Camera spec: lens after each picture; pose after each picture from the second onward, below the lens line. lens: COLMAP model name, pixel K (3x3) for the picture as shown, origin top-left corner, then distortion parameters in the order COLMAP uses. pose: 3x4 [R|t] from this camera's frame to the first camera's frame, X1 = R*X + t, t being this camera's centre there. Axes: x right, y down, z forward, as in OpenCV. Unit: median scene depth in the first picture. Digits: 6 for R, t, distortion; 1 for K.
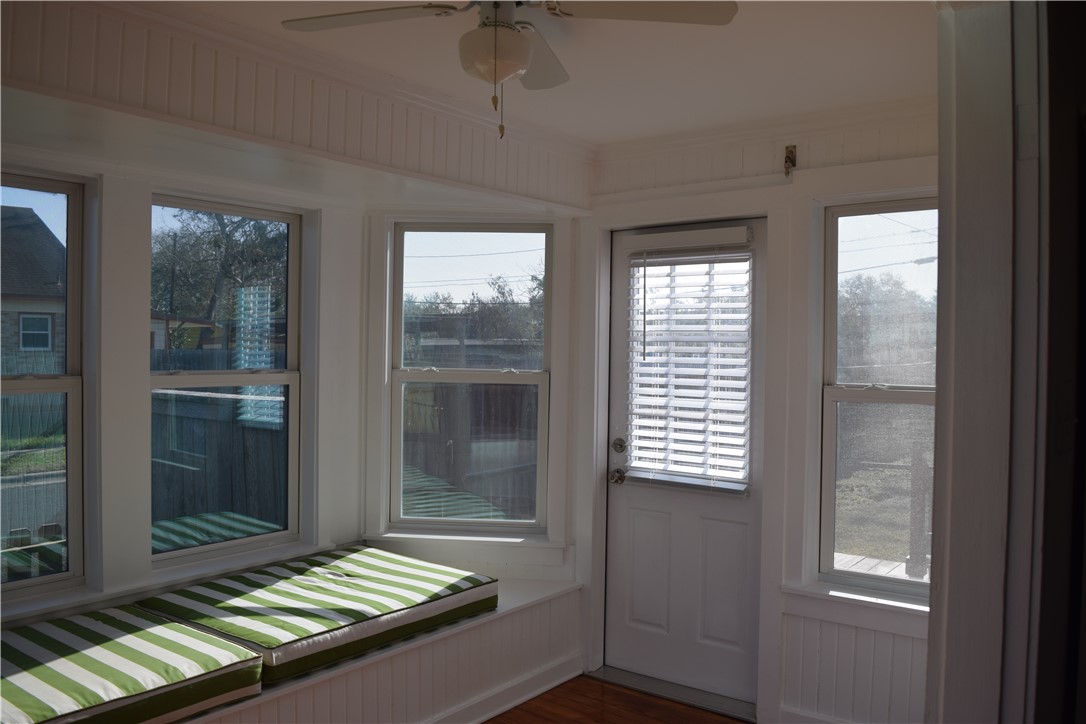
lens RADIAL K [[852.8, 0, 543.0], [0, 852.8, 362.0], [0, 0, 1]] dist [-0.093595, 0.020792]
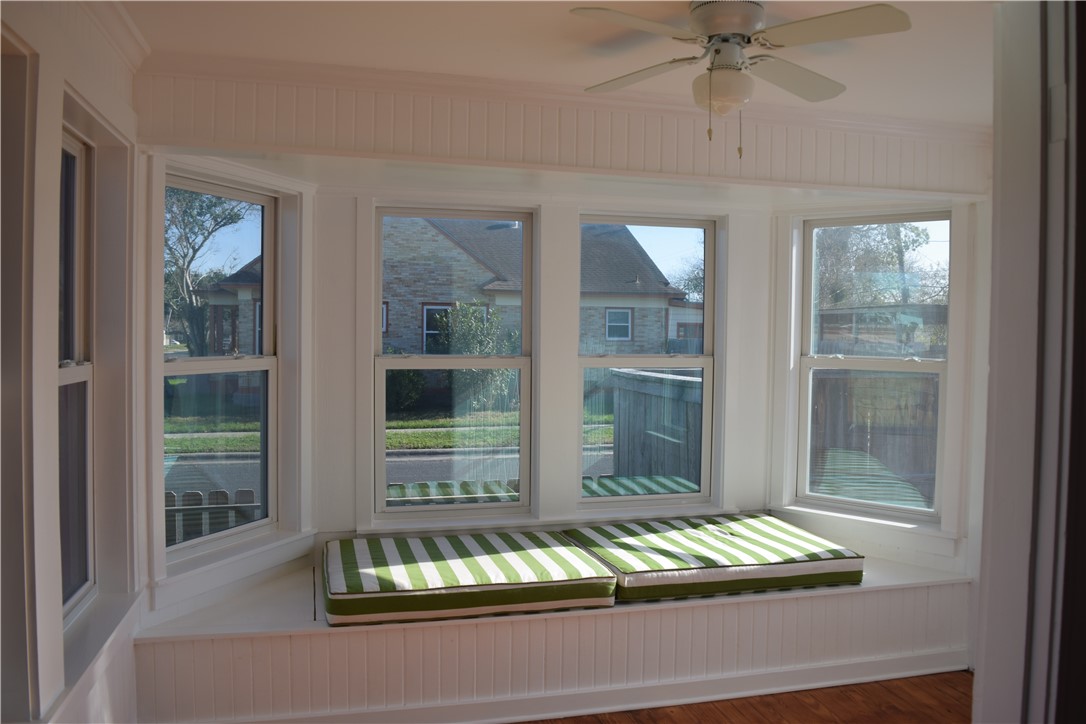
lens RADIAL K [[852.8, 0, 543.0], [0, 852.8, 362.0], [0, 0, 1]] dist [-0.093595, 0.020792]
pose [[0.786945, 0.017368, -0.616779, 0.286429], [-0.010828, 0.999839, 0.014338, 0.005337], [0.616928, -0.004605, 0.787006, -0.065579]]
